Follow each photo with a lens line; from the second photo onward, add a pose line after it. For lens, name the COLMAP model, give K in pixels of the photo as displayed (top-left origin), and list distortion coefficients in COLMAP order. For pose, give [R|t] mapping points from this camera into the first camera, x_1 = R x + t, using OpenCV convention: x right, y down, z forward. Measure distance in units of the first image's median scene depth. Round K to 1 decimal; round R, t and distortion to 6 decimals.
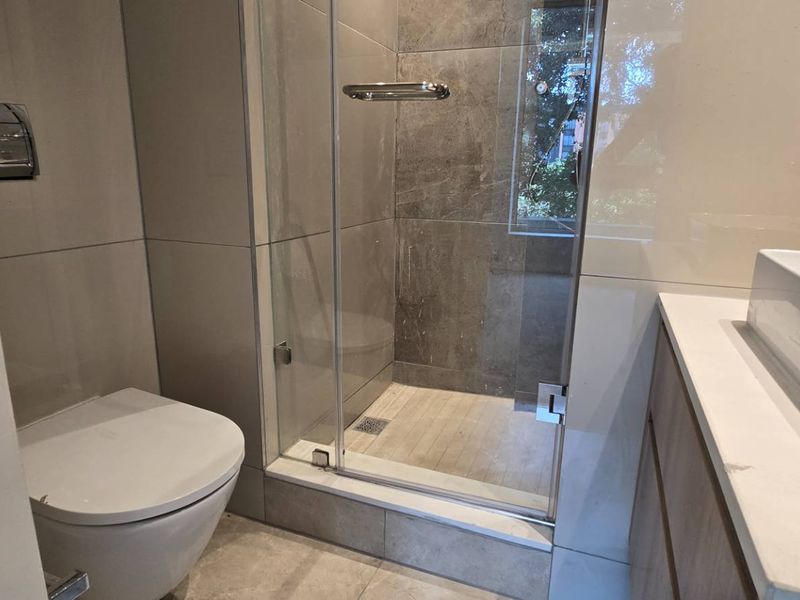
lens RADIAL K [[530.6, 0, 400.7], [0, 530.6, 299.5], [0, 0, 1]] dist [-0.002841, 0.001542]
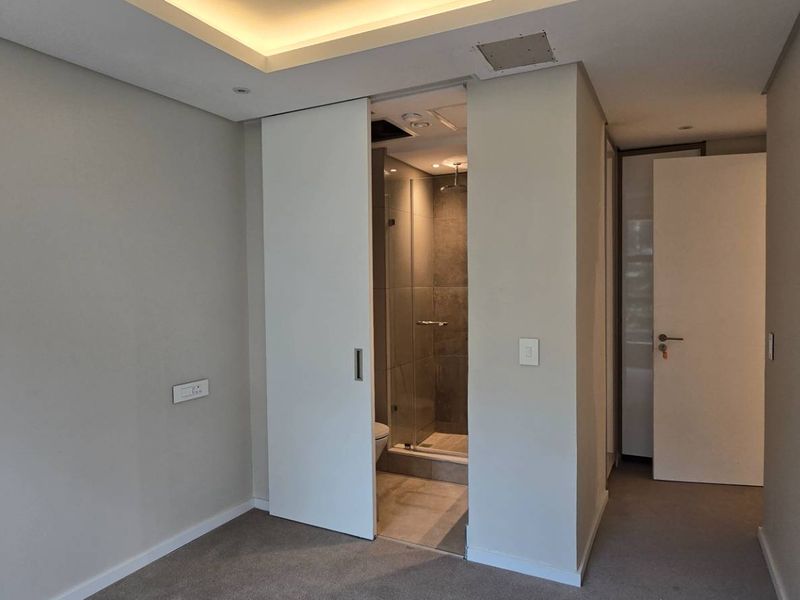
lens RADIAL K [[530.6, 0, 400.0], [0, 530.6, 298.3], [0, 0, 1]] dist [-0.002841, 0.001542]
pose [[0.996063, -0.026146, -0.084703, 0.047934], [0.007337, 0.976550, -0.215166, 0.106962], [0.088343, 0.213697, 0.972897, -1.403159]]
